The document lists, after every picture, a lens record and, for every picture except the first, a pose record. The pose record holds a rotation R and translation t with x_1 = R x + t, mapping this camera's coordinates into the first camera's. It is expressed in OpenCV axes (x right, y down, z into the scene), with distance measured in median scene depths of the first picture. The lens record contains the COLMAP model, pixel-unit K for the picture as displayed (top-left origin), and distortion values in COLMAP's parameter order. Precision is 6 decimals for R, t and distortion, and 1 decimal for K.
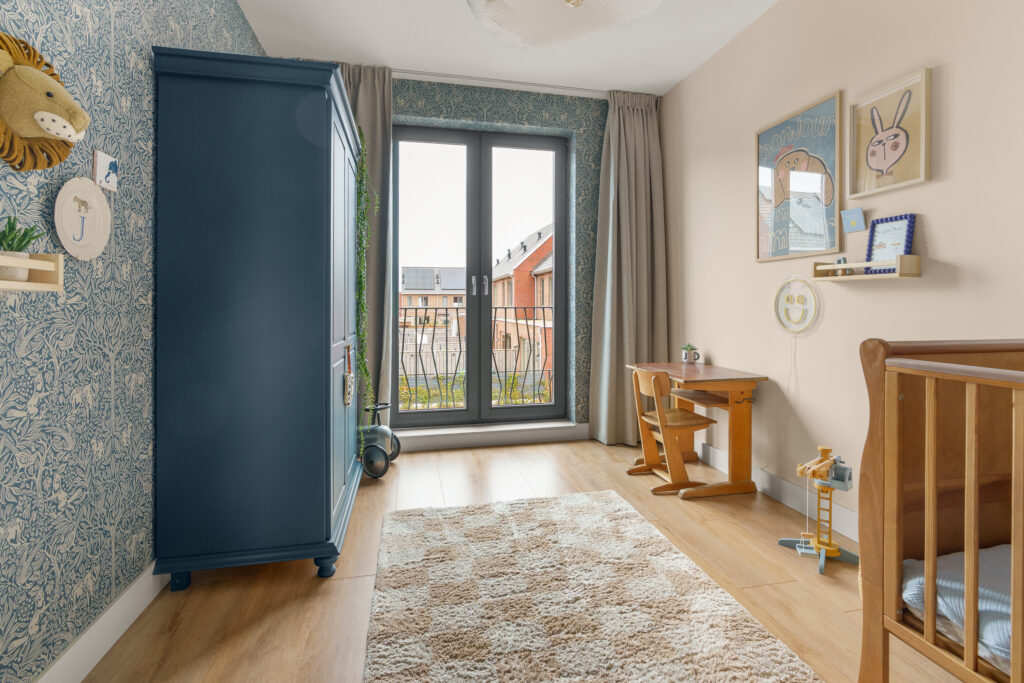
lens RADIAL K [[474.8, 0, 512.5], [0, 474.8, 309.6], [0, 0, 1]] dist [-0.012301, 0.004802]
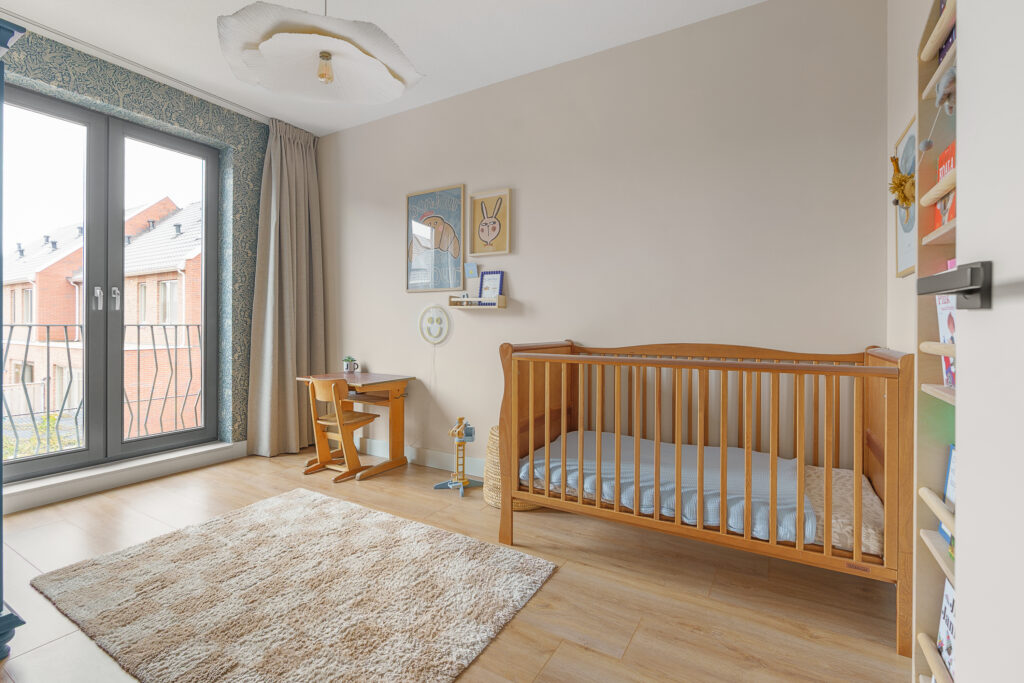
lens RADIAL K [[465.0, 0, 510.1], [0, 465.0, 329.1], [0, 0, 1]] dist [-0.000150, 0.000247]
pose [[0.681075, -0.000217, 0.732214, -0.306634], [-0.000733, 0.999999, 0.000979, 0.003287], [-0.732214, -0.001204, 0.681074, -0.136314]]
